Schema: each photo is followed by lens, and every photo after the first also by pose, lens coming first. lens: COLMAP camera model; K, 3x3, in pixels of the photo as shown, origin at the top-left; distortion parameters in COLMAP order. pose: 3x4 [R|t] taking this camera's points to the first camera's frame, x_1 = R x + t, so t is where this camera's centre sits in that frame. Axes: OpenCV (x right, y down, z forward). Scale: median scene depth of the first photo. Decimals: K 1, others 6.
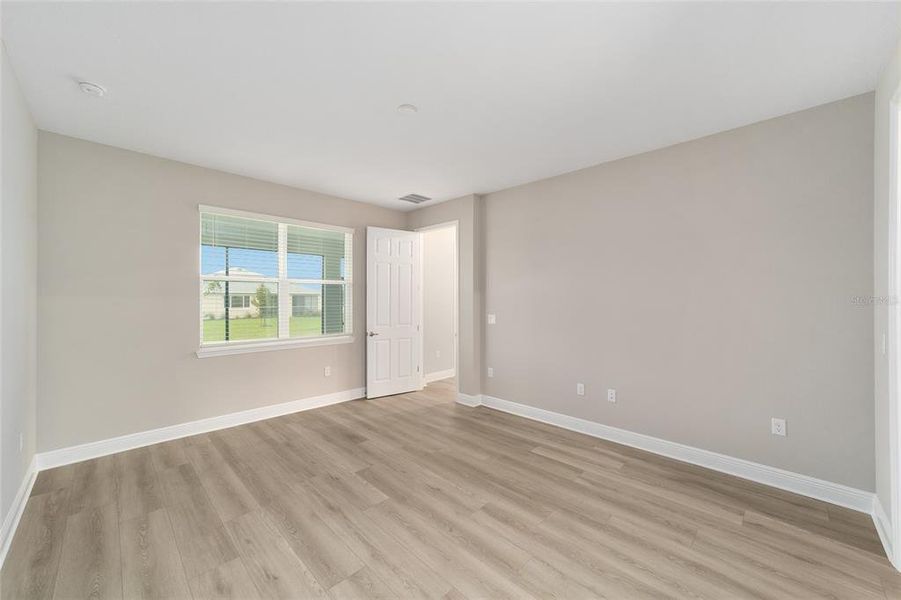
lens RADIAL K [[345.9, 0, 449.4], [0, 345.9, 299.3], [0, 0, 1]] dist [-0.000696, 0.000285]
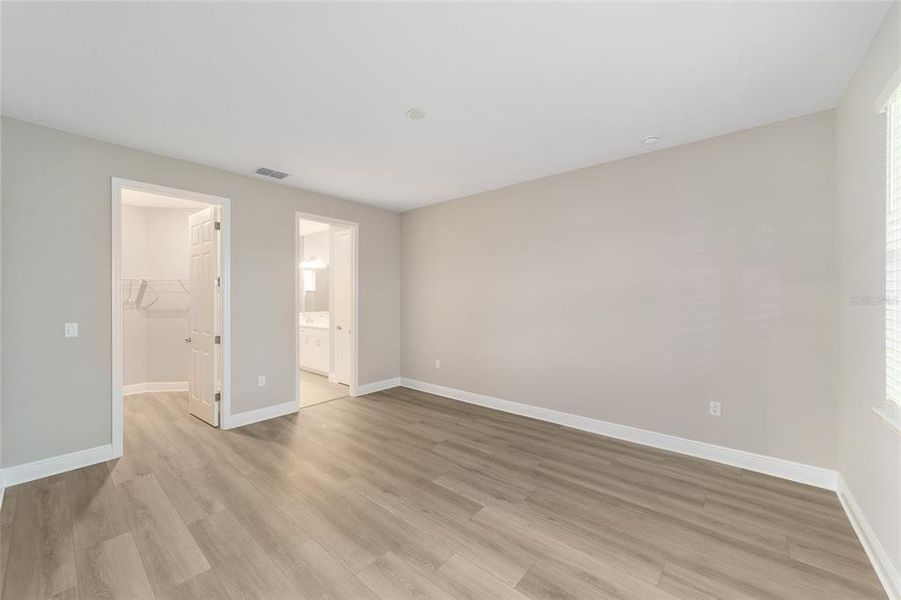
lens RADIAL K [[345.9, 0, 451.1], [0, 345.9, 299.8], [0, 0, 1]] dist [-0.000696, 0.000285]
pose [[-0.996860, 0.001752, -0.079167, -0.126248], [0.001634, 0.999997, 0.001551, -0.000243], [0.079169, 0.001417, -0.996860, 1.773478]]
